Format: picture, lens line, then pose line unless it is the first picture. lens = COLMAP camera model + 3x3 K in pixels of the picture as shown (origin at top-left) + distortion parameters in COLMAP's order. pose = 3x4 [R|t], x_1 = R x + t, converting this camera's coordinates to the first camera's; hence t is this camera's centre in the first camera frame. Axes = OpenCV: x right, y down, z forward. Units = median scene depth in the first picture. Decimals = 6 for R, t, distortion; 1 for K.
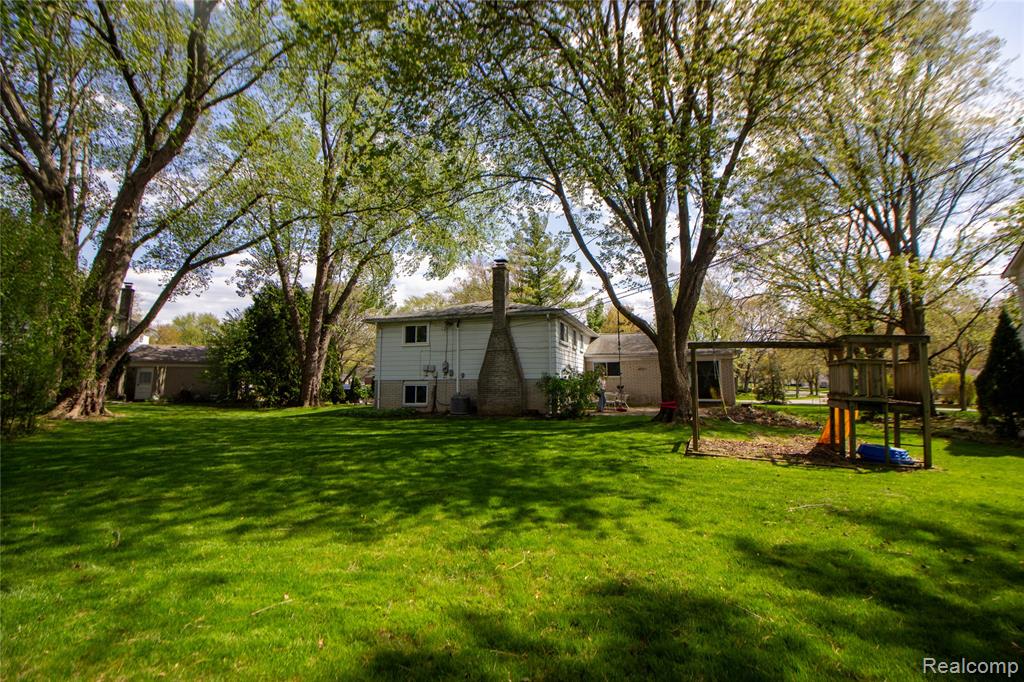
lens RADIAL K [[468.6, 0, 511.6], [0, 468.6, 364.2], [0, 0, 1]] dist [-0.001076, -0.000079]
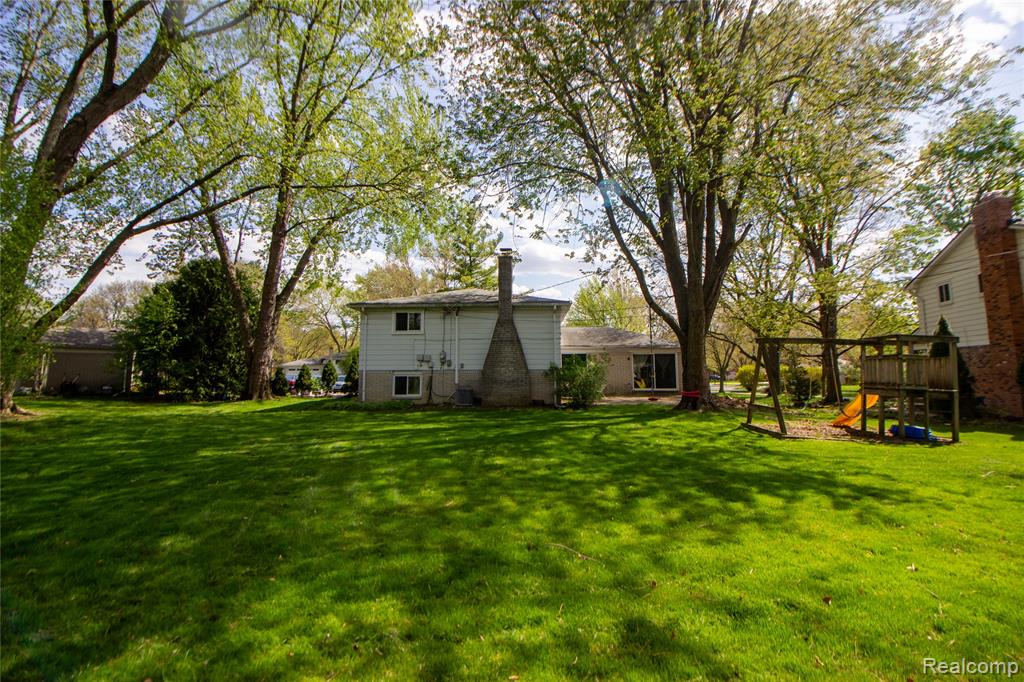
lens RADIAL K [[468.6, 0, 511.6], [0, 468.6, 364.2], [0, 0, 1]] dist [-0.001076, -0.000079]
pose [[0.970302, 0.007044, 0.241795, -0.233806], [-0.011887, 0.999757, 0.018575, 0.001520], [-0.241605, -0.020897, 0.970150, 0.031914]]
